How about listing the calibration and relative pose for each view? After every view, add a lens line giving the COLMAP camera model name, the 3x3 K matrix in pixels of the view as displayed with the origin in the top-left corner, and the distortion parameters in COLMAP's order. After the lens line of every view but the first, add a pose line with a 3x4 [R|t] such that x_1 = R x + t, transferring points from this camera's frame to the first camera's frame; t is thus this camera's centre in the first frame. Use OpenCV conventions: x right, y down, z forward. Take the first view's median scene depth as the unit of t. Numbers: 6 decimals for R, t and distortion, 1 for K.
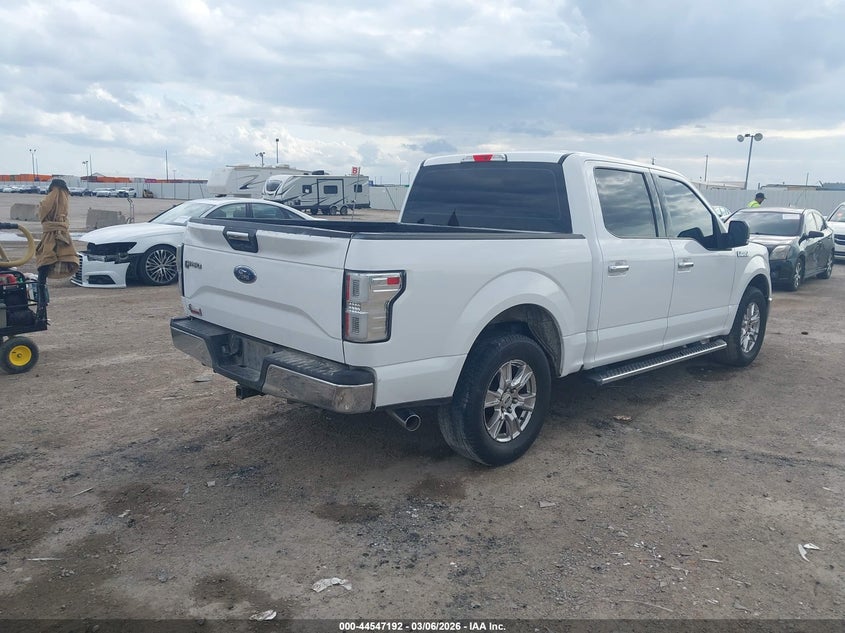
lens RADIAL K [[664.7, 0, 443.2], [0, 664.7, 314.9], [0, 0, 1]] dist [0.002611, 0.003011]
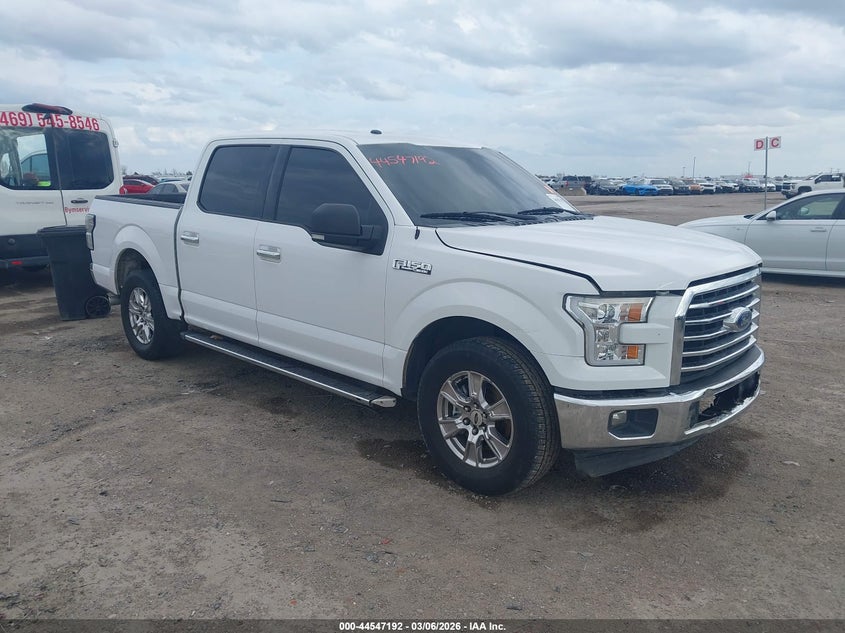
lens RADIAL K [[664.7, 0, 443.2], [0, 664.7, 314.9], [0, 0, 1]] dist [0.002611, 0.003011]
pose [[0.040945, 0.170445, -0.984516, 1.287865], [-0.171745, 0.971877, 0.161115, -0.190783], [0.984290, 0.162489, 0.069066, 1.239935]]
